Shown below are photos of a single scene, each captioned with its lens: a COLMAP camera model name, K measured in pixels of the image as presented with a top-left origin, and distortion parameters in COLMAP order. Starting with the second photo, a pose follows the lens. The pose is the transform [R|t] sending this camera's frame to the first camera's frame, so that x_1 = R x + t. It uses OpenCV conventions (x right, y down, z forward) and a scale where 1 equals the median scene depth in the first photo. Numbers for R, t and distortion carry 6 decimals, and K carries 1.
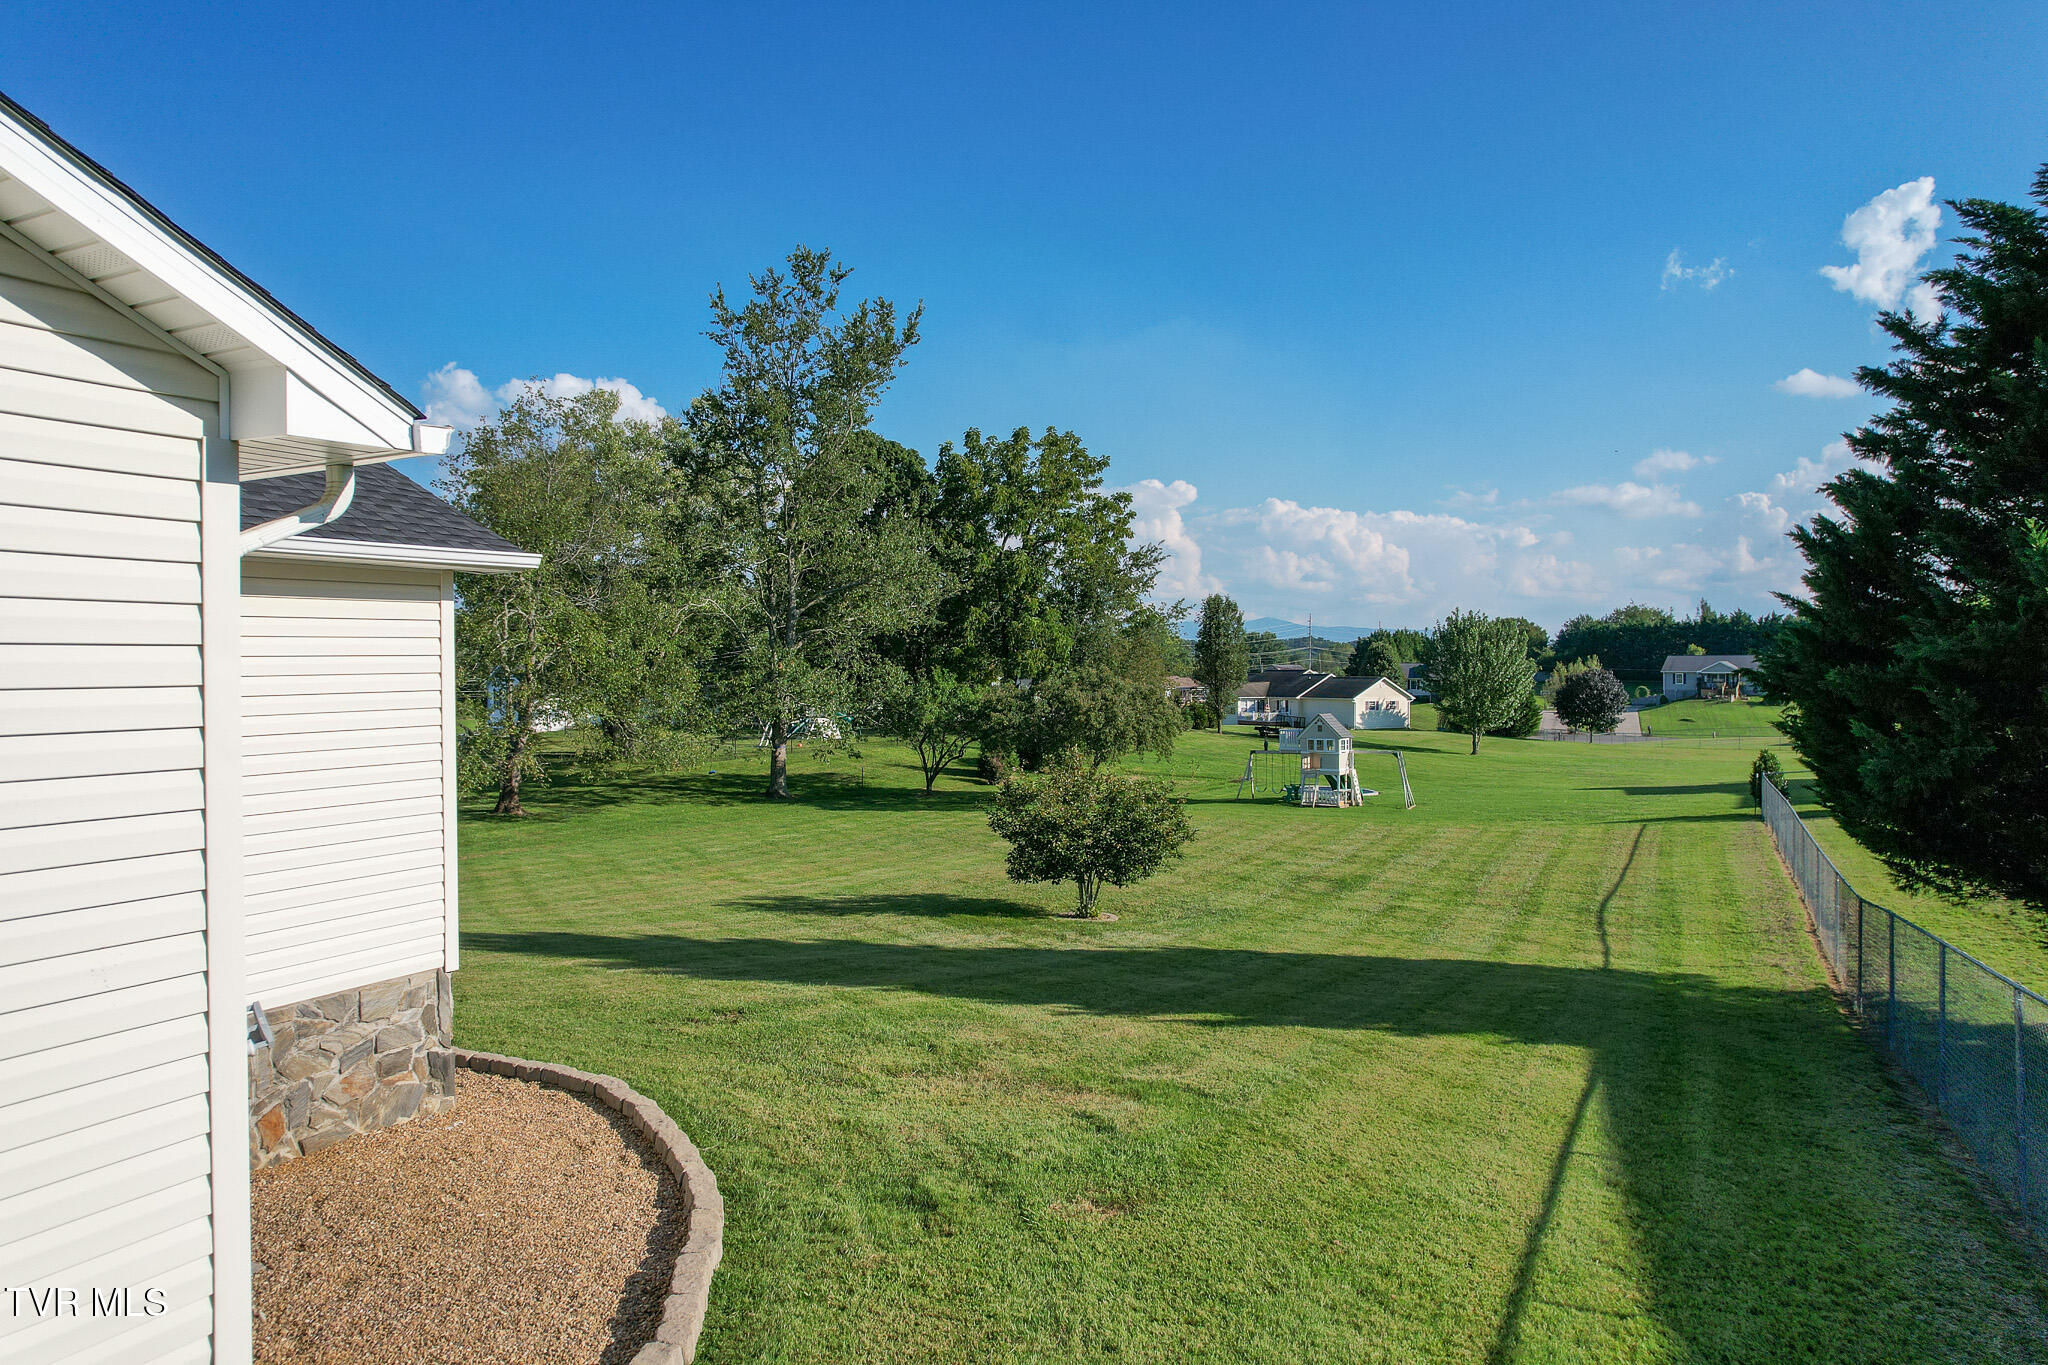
lens RADIAL K [[1305.1, 0, 1024.0], [0, 1305.1, 682.5], [0, 0, 1]] dist [0.001926, -0.163906]
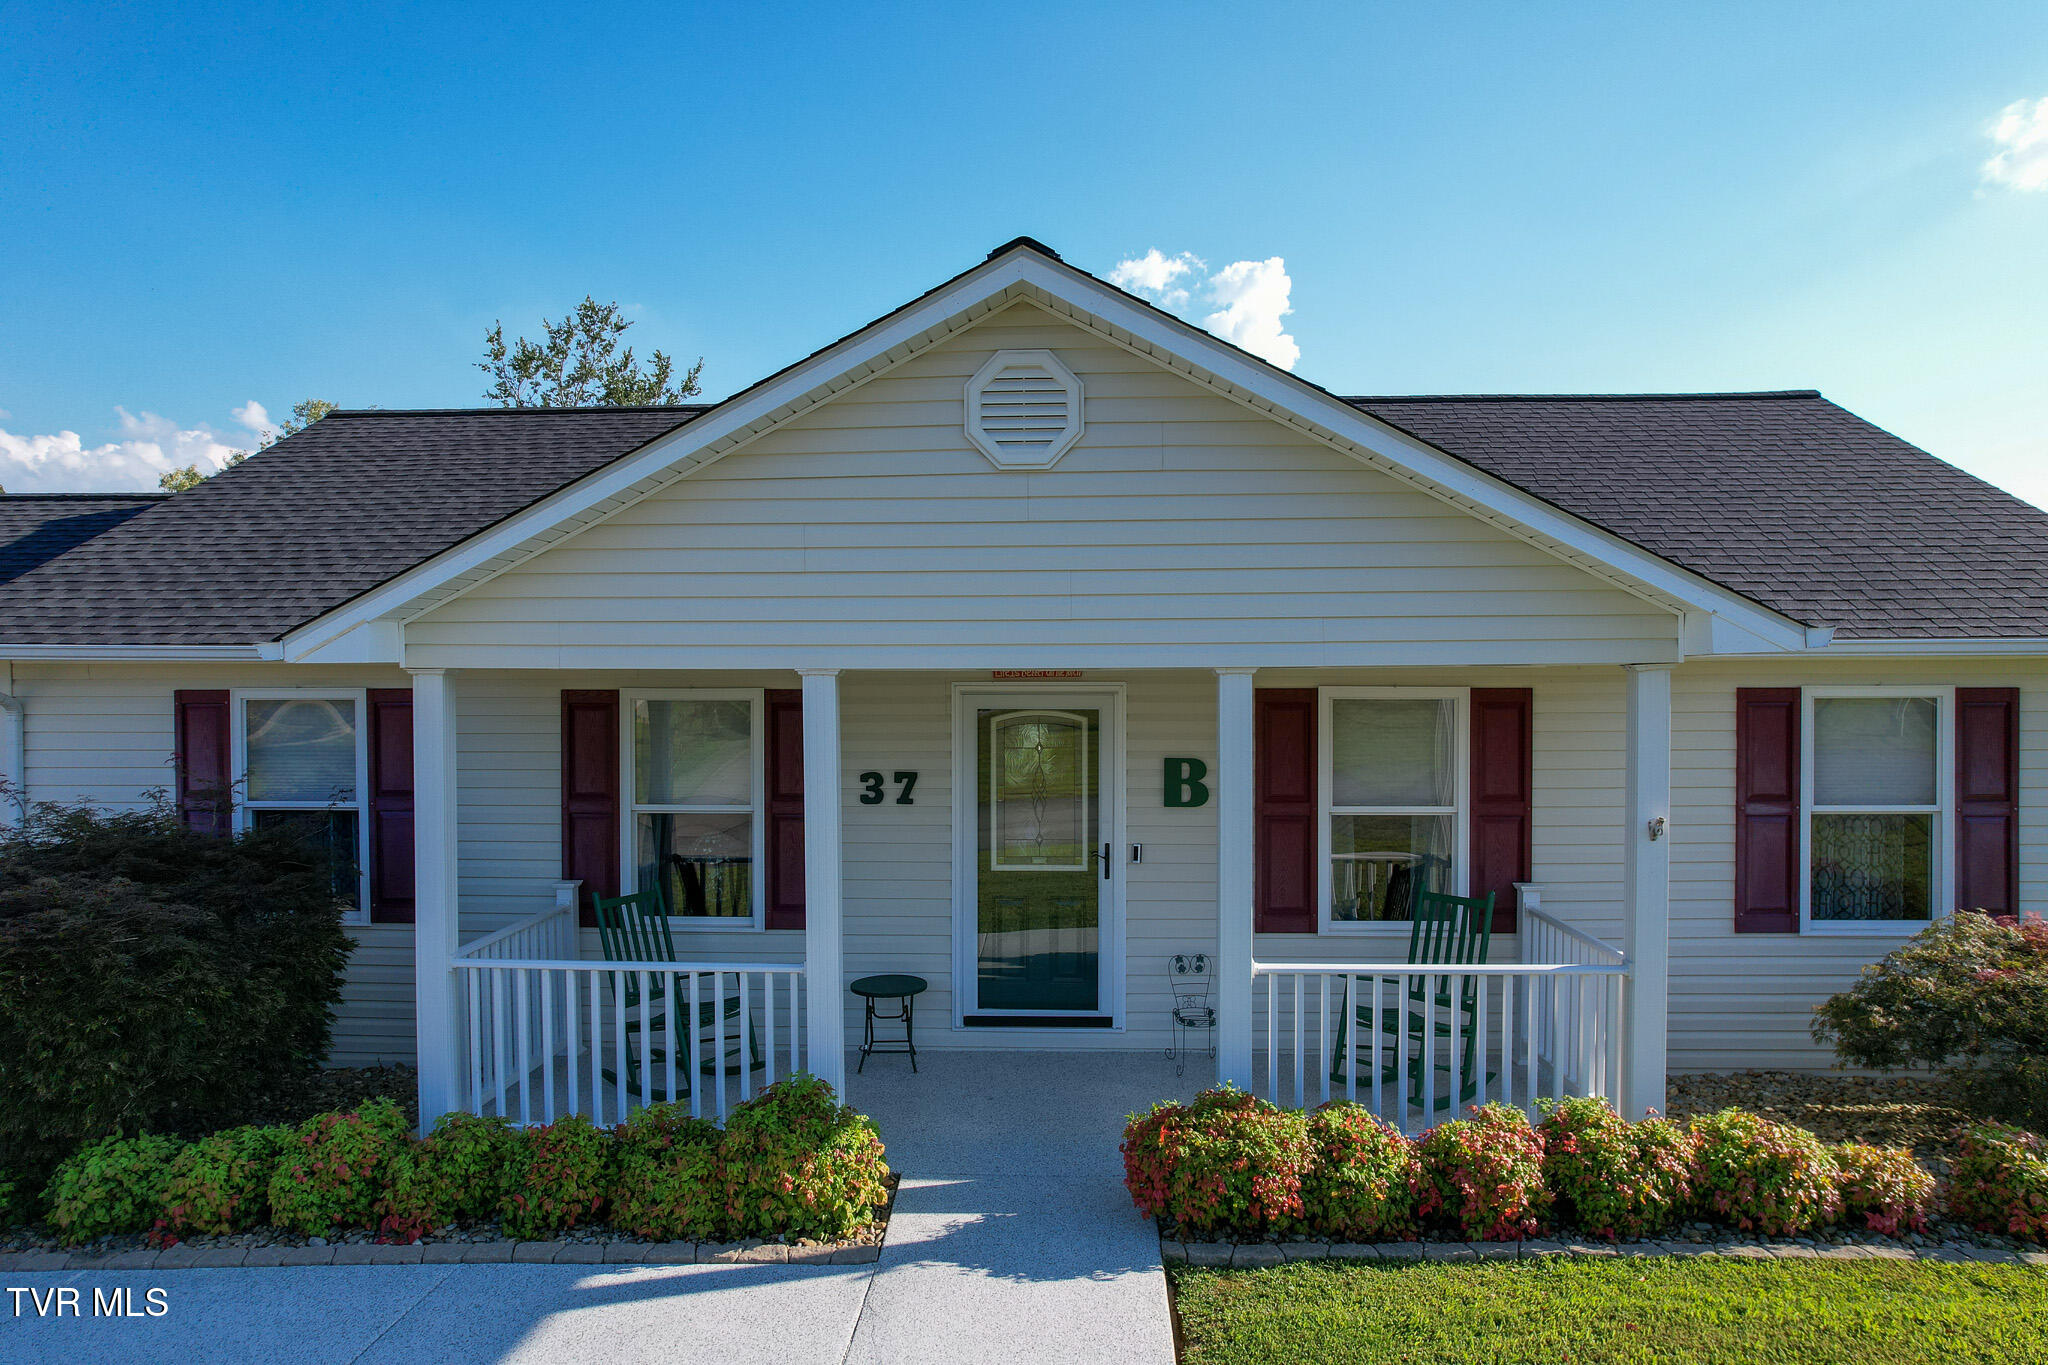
lens RADIAL K [[1307.0, 0, 1024.0], [0, 1307.0, 682.5], [0, 0, 1]] dist [-0.069686, 0.057064]
pose [[0.909598, -0.004577, 0.415465, -0.197480], [0.004377, 0.999989, 0.001433, -0.005673], [-0.415467, 0.000515, 0.909608, -0.102645]]
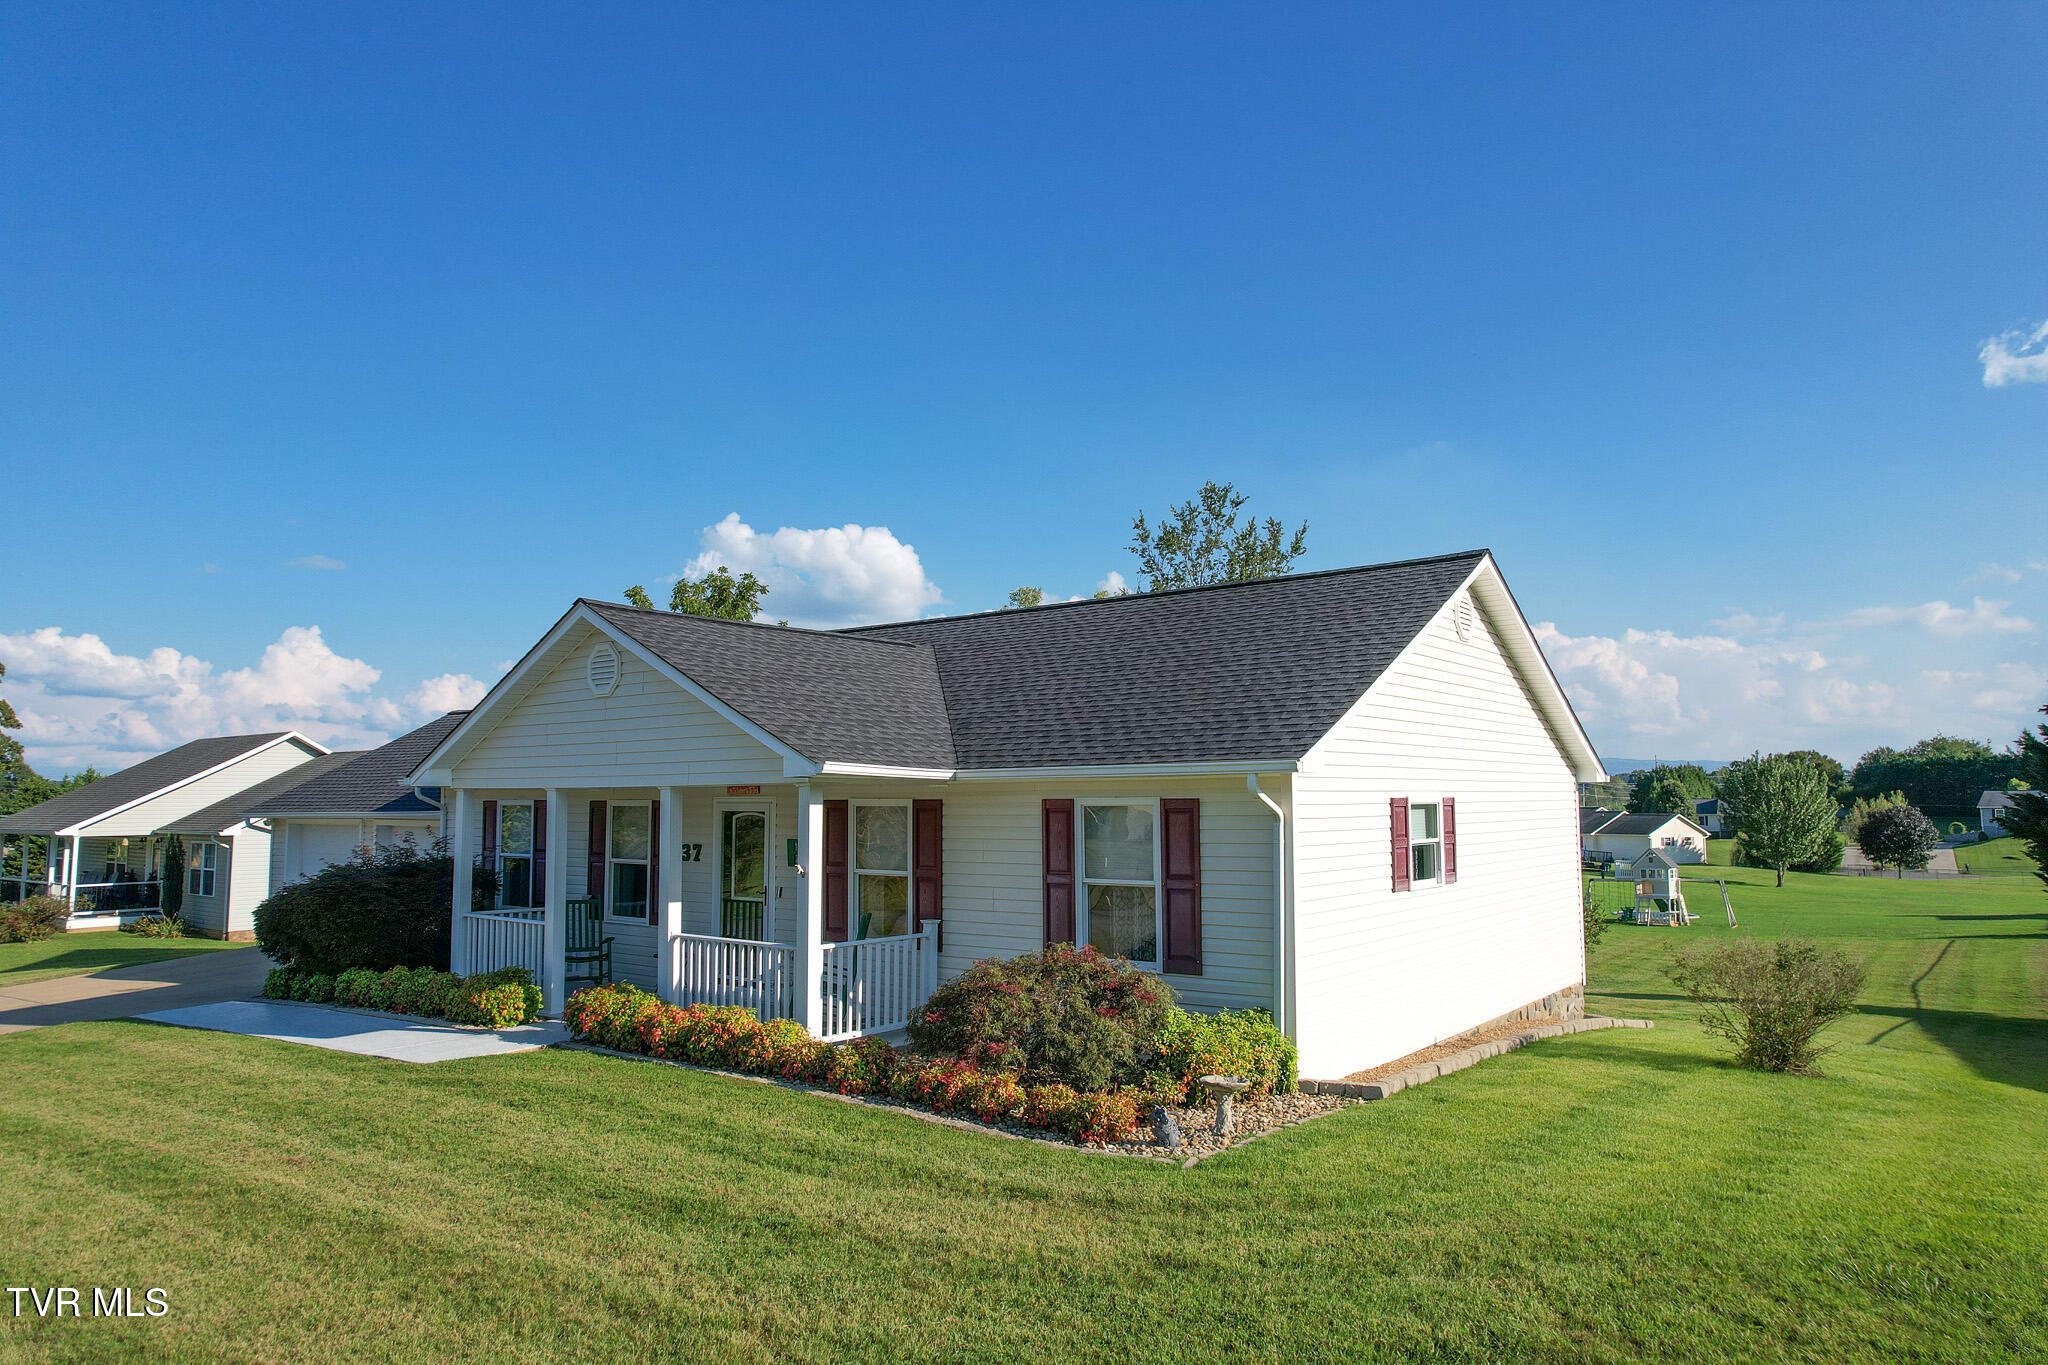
lens RADIAL K [[1307.0, 0, 1024.0], [0, 1307.0, 682.5], [0, 0, 1]] dist [-0.069686, 0.057064]
pose [[0.983125, -0.016503, -0.182188, -0.080793], [-0.002344, 0.994704, -0.102752, -0.002743], [0.182919, 0.101445, 0.977880, -0.187633]]
